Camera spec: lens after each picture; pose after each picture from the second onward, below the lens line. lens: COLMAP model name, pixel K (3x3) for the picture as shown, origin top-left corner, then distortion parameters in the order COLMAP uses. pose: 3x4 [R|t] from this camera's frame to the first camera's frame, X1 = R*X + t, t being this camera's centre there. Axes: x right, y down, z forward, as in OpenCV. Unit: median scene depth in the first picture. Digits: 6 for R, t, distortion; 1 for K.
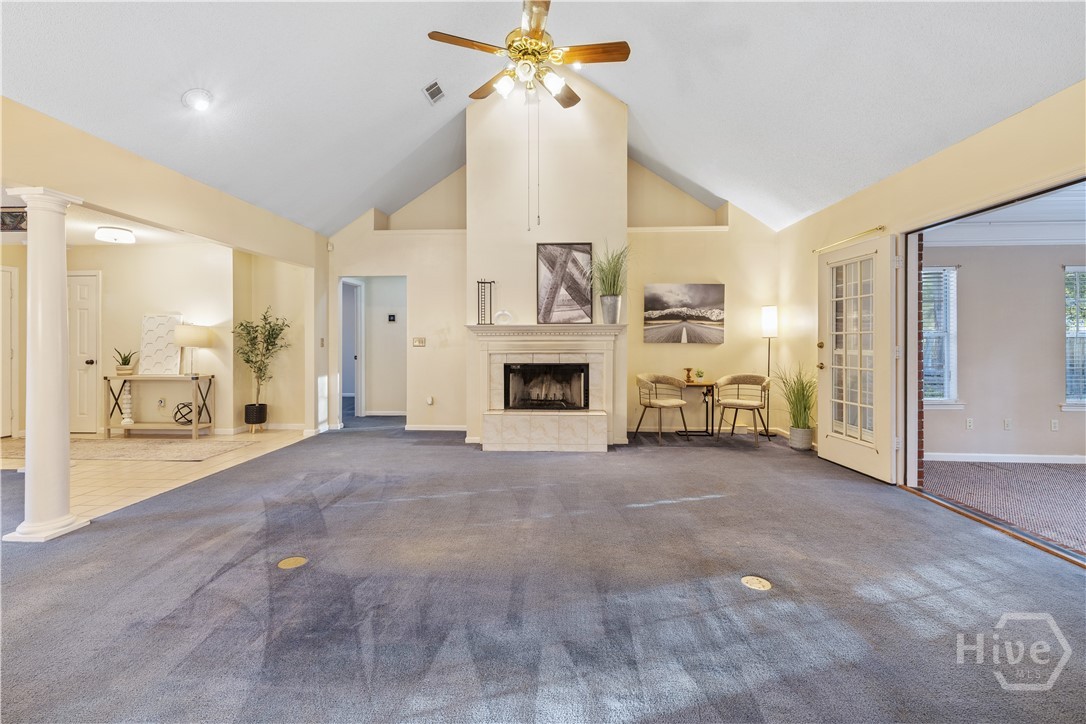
lens RADIAL K [[463.7, 0, 540.9], [0, 463.7, 344.5], [0, 0, 1]] dist [0.002831, 0.000740]
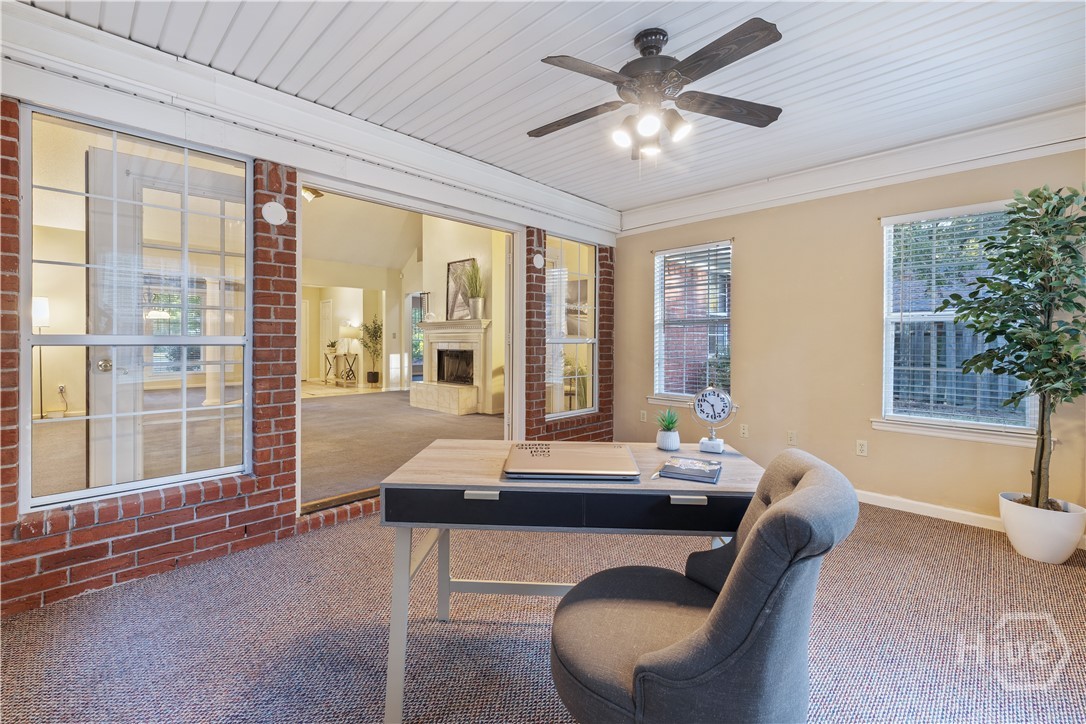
lens RADIAL K [[463.7, 0, 540.9], [0, 463.7, 344.5], [0, 0, 1]] dist [0.002831, 0.000740]
pose [[0.736023, 0.007354, -0.676916, 1.137113], [-0.012072, 0.999925, -0.002262, 0.026453], [0.676848, 0.009837, 0.736057, 0.166337]]
